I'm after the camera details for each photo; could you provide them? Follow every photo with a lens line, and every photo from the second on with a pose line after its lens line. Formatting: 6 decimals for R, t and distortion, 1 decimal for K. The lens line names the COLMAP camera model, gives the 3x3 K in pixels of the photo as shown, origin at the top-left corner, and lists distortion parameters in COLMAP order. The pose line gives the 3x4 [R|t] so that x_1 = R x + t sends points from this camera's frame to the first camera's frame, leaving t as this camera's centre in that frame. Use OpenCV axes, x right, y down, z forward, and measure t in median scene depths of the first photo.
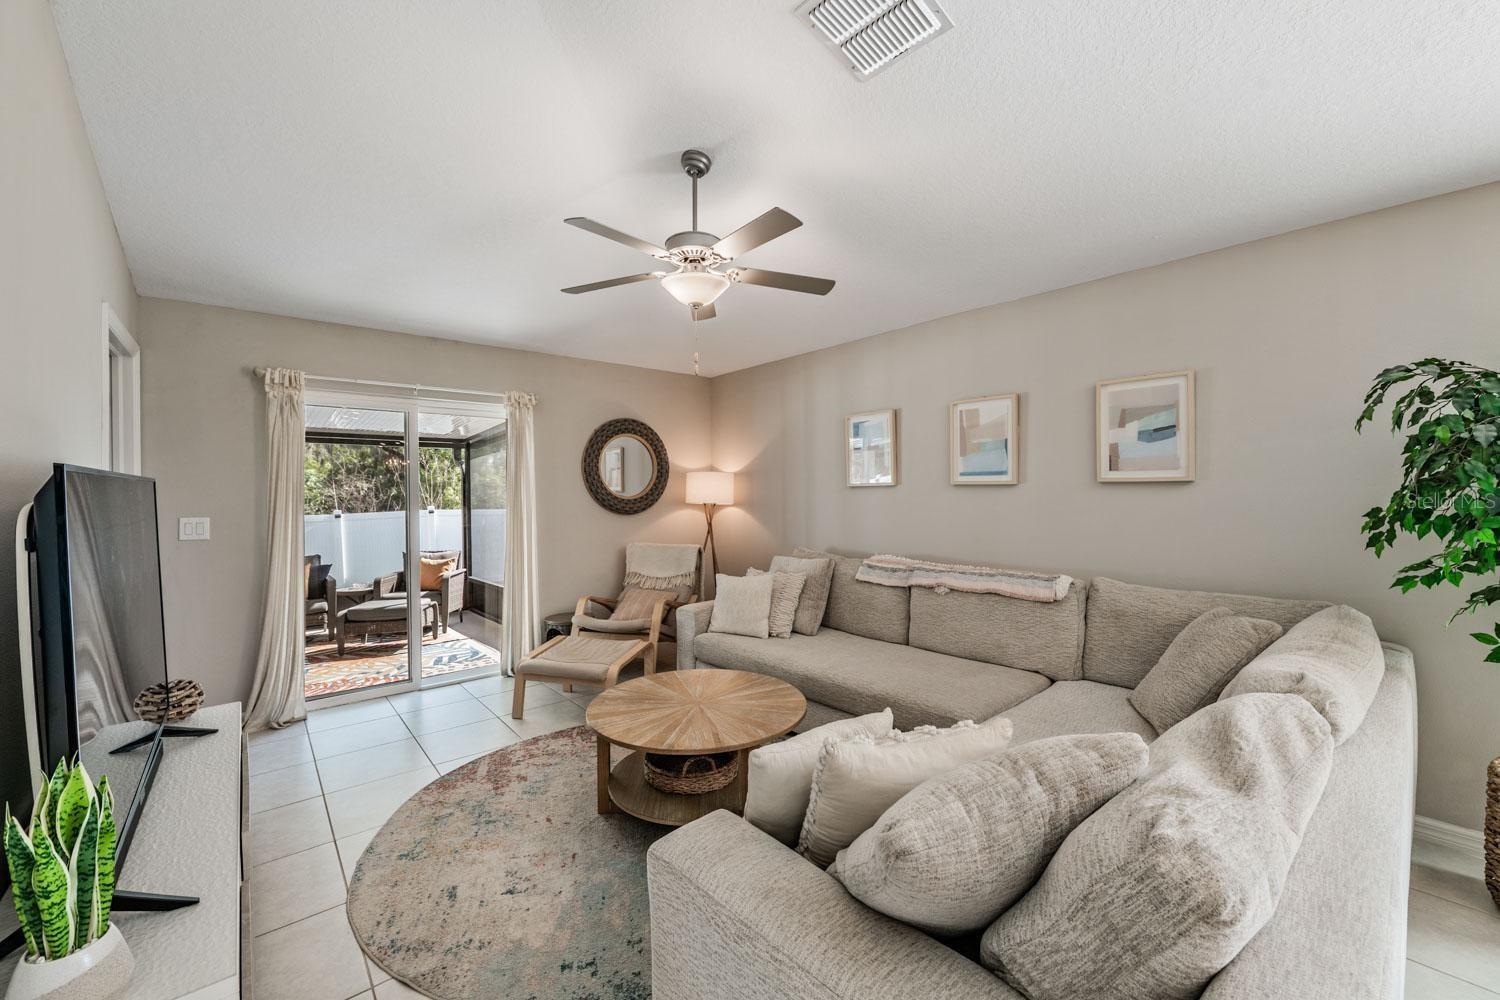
lens RADIAL K [[591.3, 0, 752.8], [0, 591.3, 497.2], [0, 0, 1]] dist [-0.012305, -0.000614]
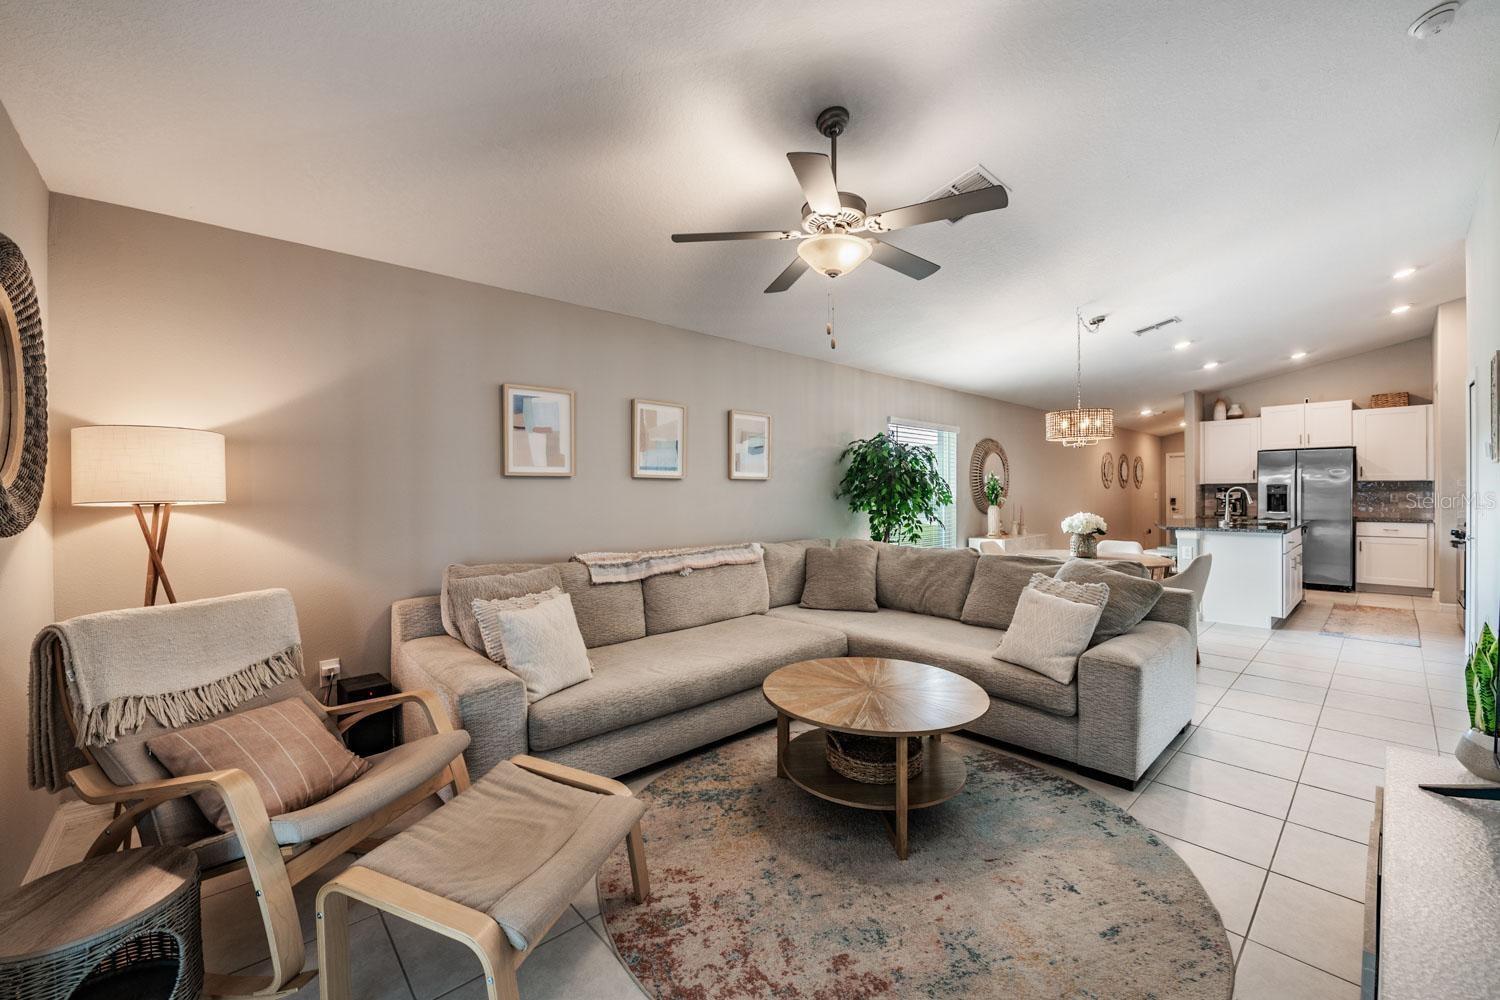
lens RADIAL K [[591.3, 0, 752.8], [0, 591.3, 497.2], [0, 0, 1]] dist [-0.012305, -0.000614]
pose [[-0.028942, 0.001163, 0.999580, -1.158678], [0.013678, 0.999906, -0.000768, 0.028499], [-0.999488, 0.013650, -0.028955, 1.320063]]
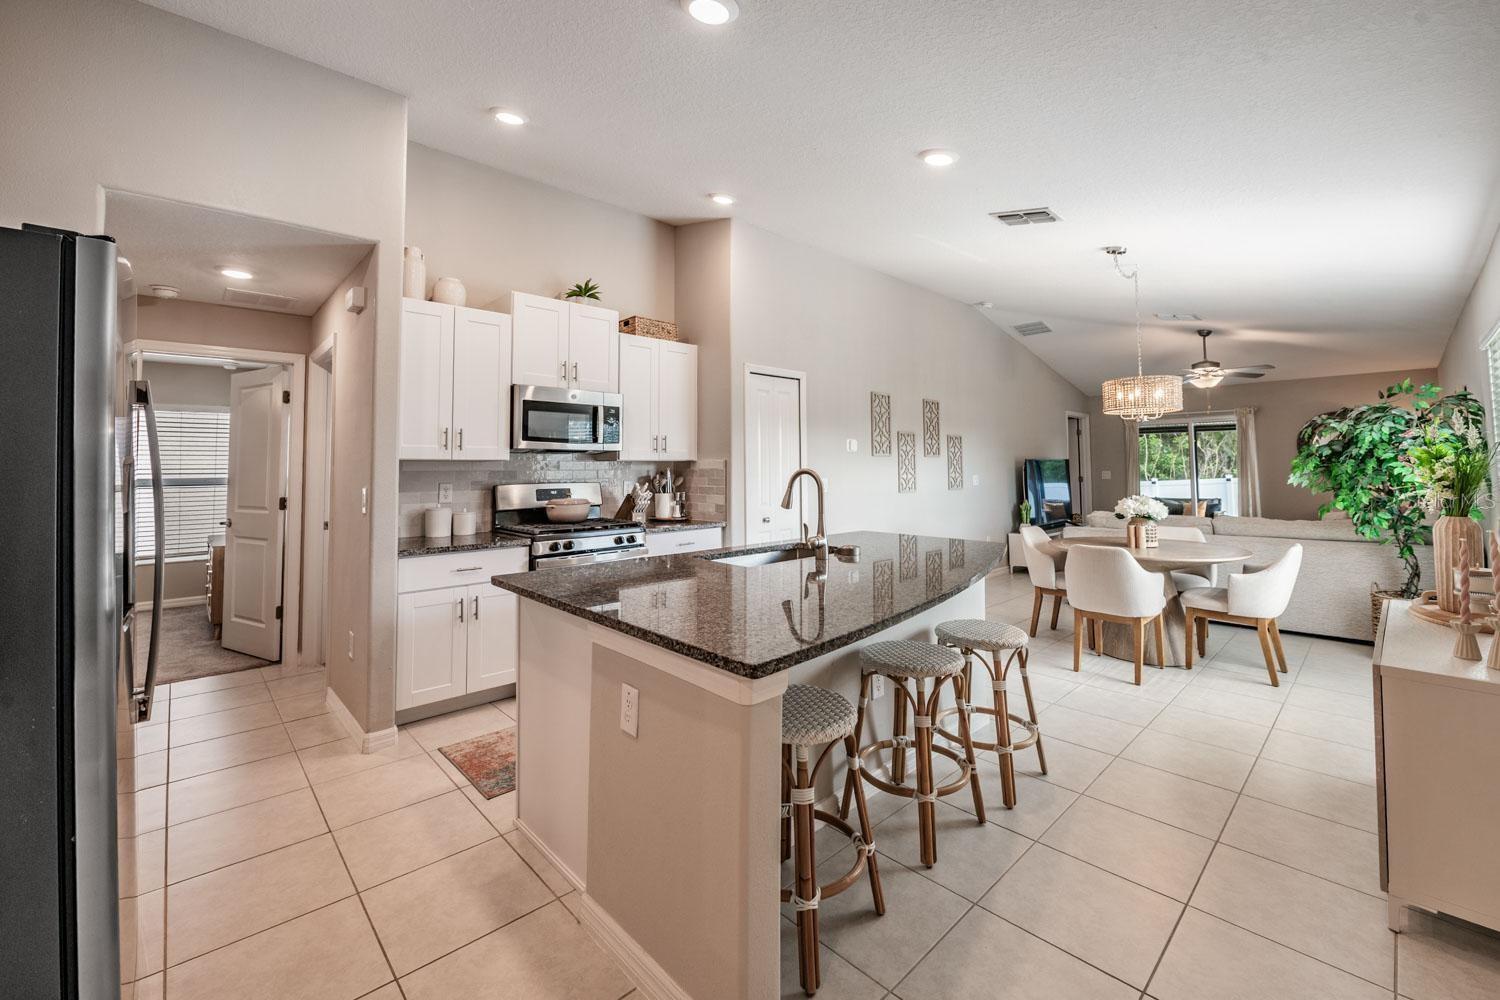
lens RADIAL K [[614.8, 0, 751.7], [0, 614.8, 434.7], [0, 0, 1]] dist [-0.010523, -0.000624]
pose [[0.044911, -0.047107, -0.997880, 2.749316], [-0.000477, 0.998886, -0.047176, -0.000280], [0.998991, 0.002595, 0.044838, -1.206219]]
